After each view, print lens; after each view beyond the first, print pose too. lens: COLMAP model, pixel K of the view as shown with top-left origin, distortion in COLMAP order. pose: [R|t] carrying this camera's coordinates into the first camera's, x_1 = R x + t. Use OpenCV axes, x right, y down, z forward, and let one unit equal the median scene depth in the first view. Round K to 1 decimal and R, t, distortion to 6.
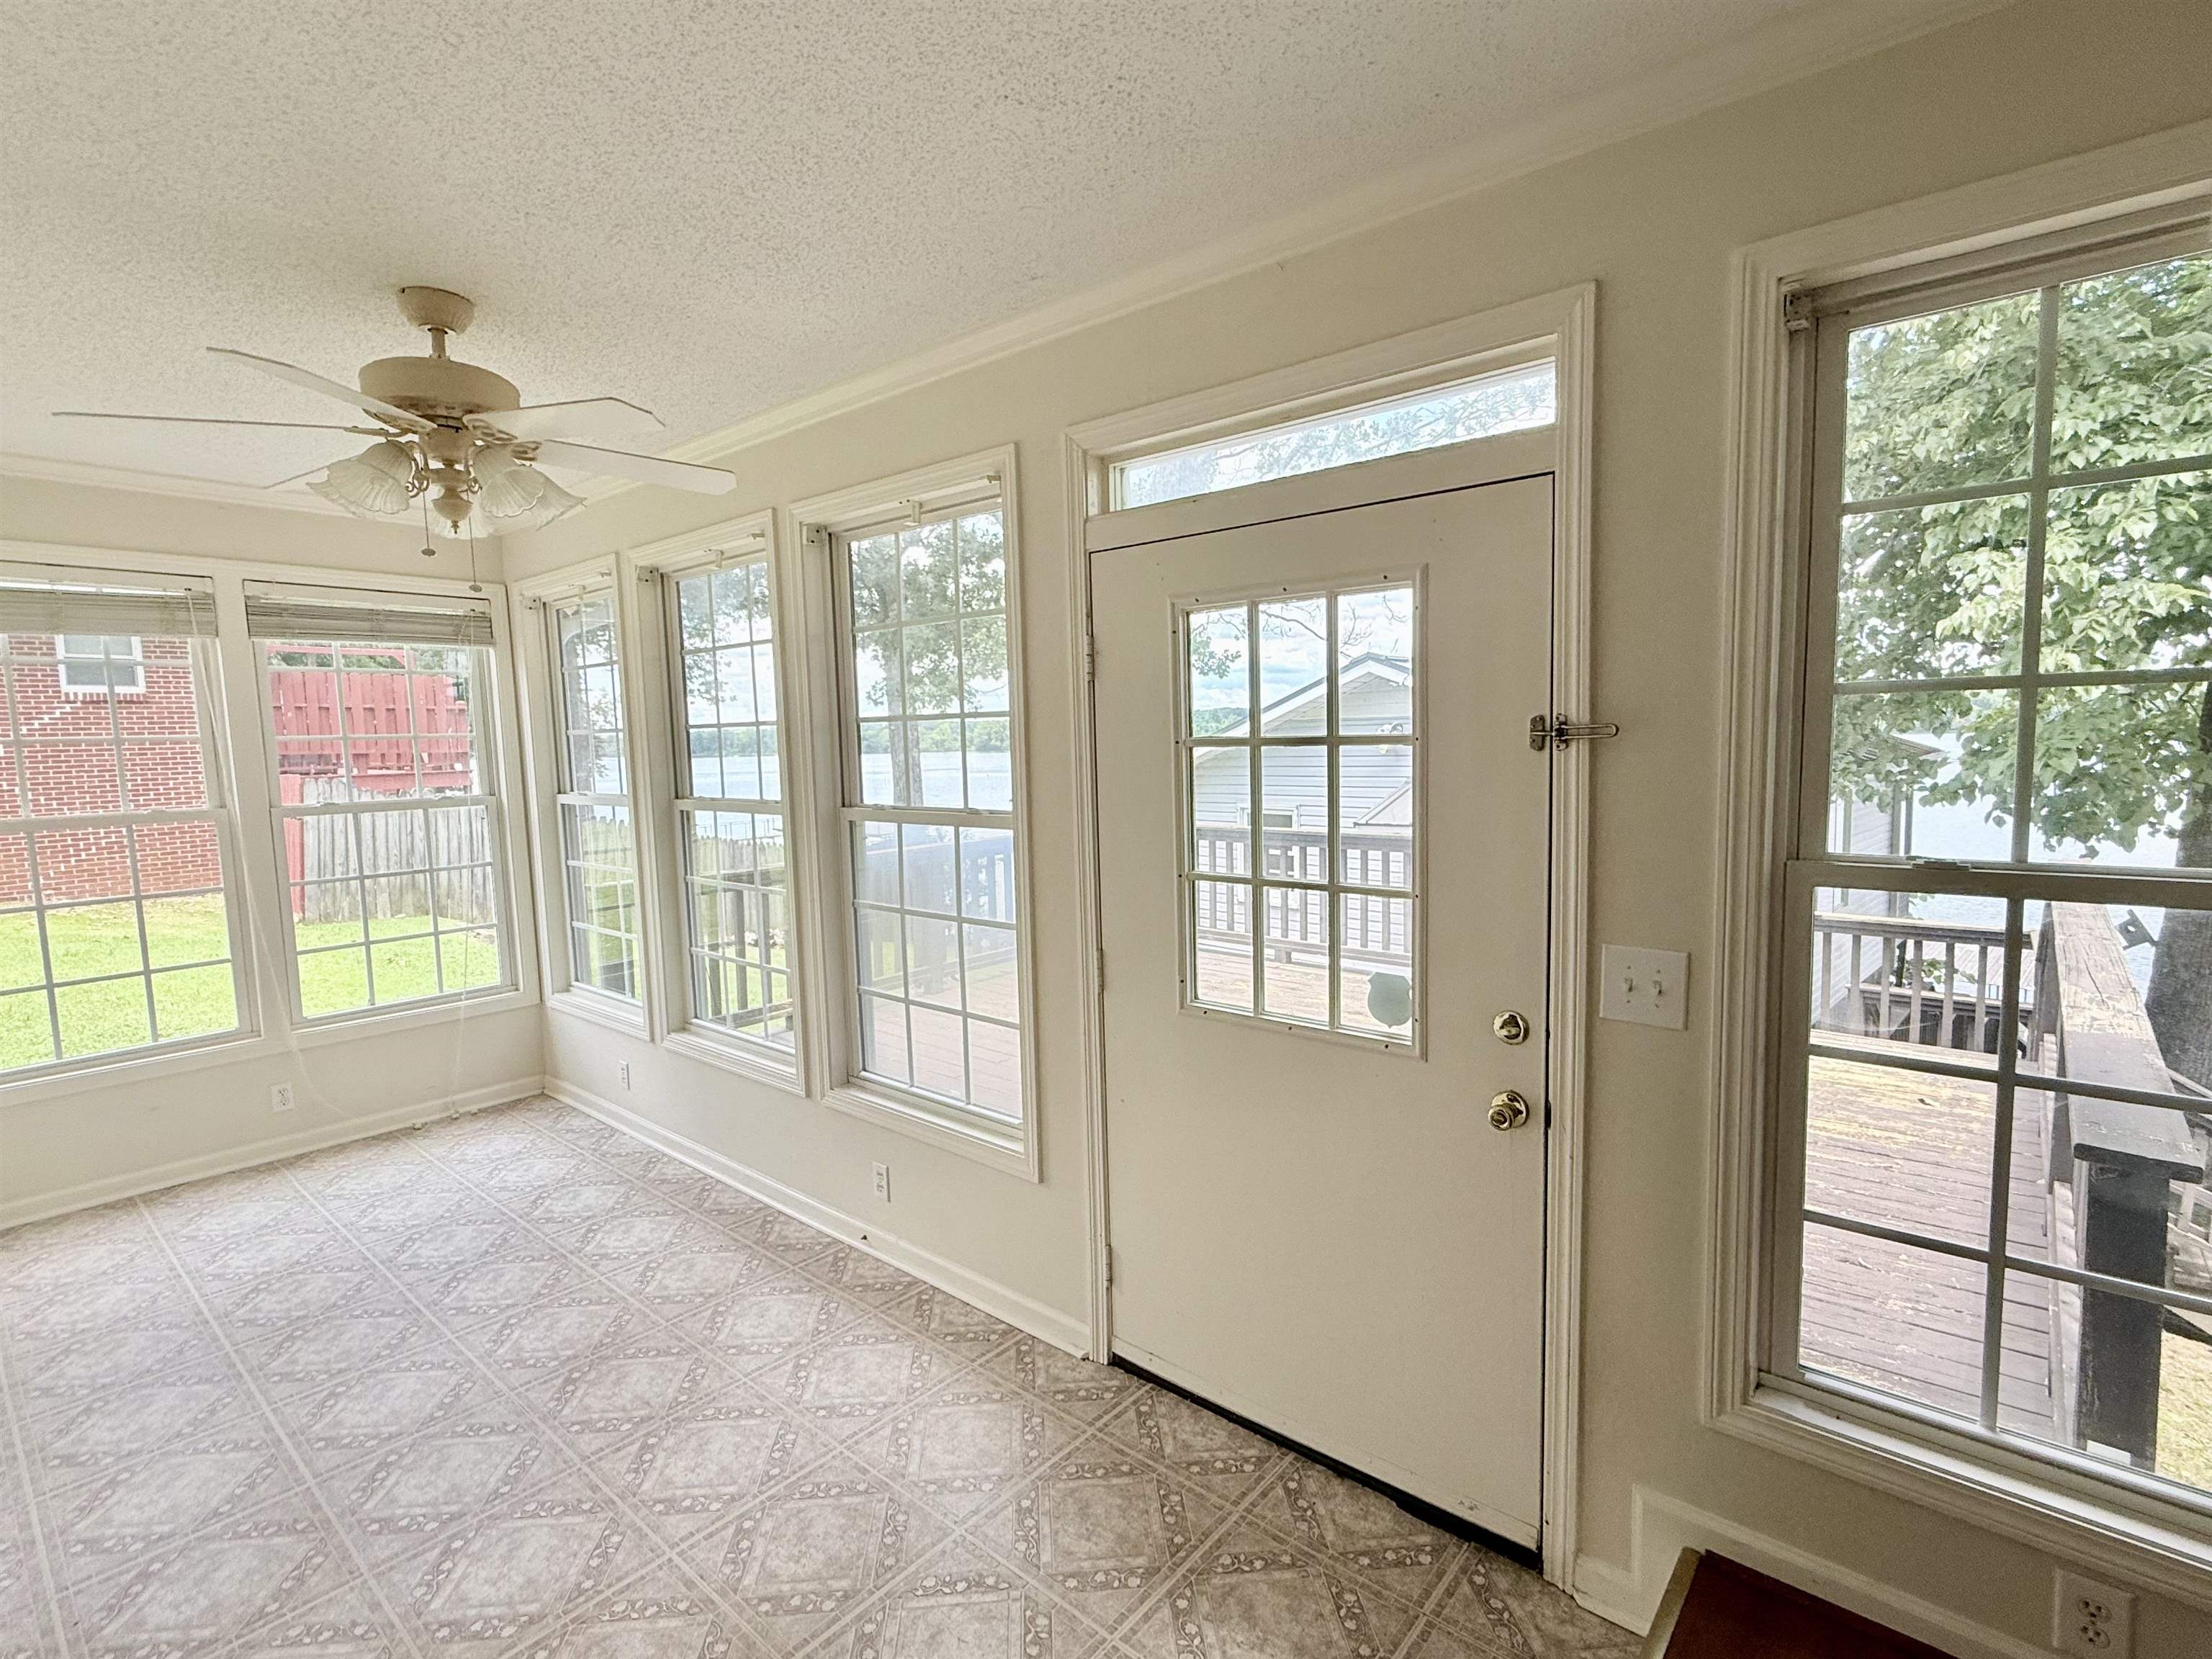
lens RADIAL K [[1055.3, 0, 1115.4], [0, 1055.3, 835.8], [0, 0, 1]] dist [0.000236, -0.000816]
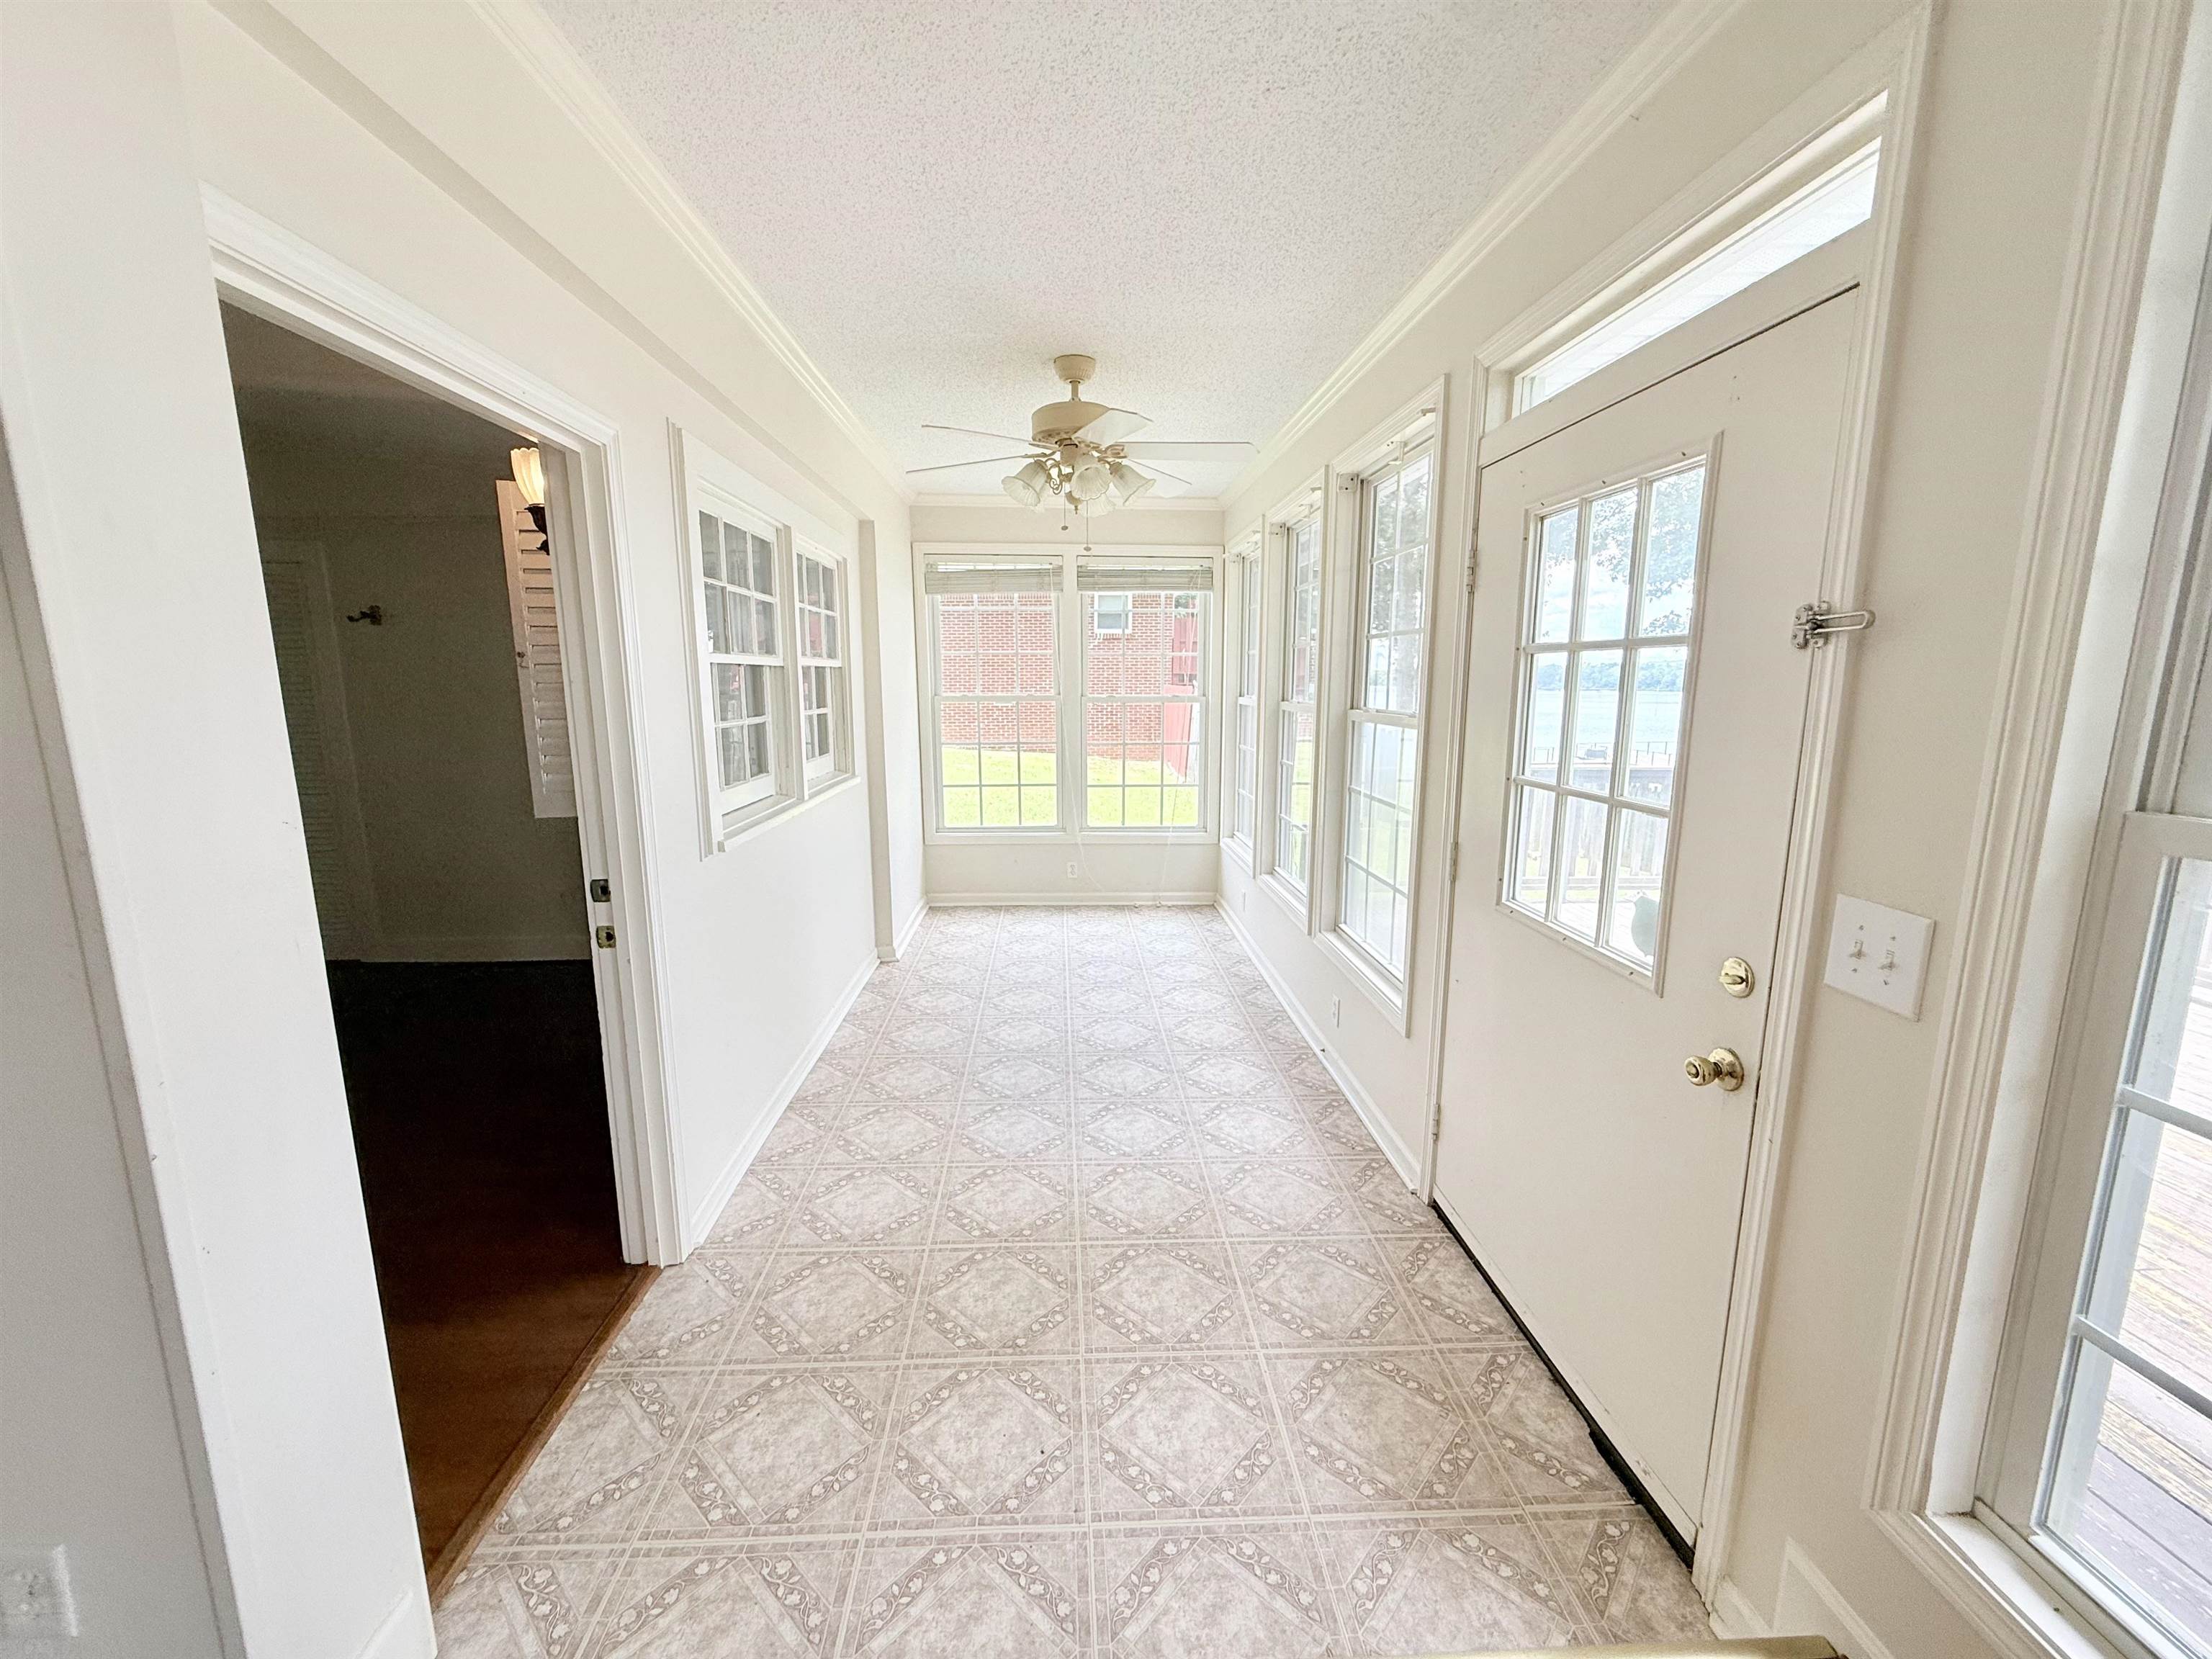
lens RADIAL K [[891.3, 0, 1101.7], [0, 891.3, 834.0], [0, 0, 1]] dist [-0.001053, 0.000005]
pose [[0.680360, 0.150034, -0.717356, 0.409518], [-0.086392, 0.988415, 0.124788, 0.015876], [0.727768, -0.022927, 0.685440, 0.098253]]
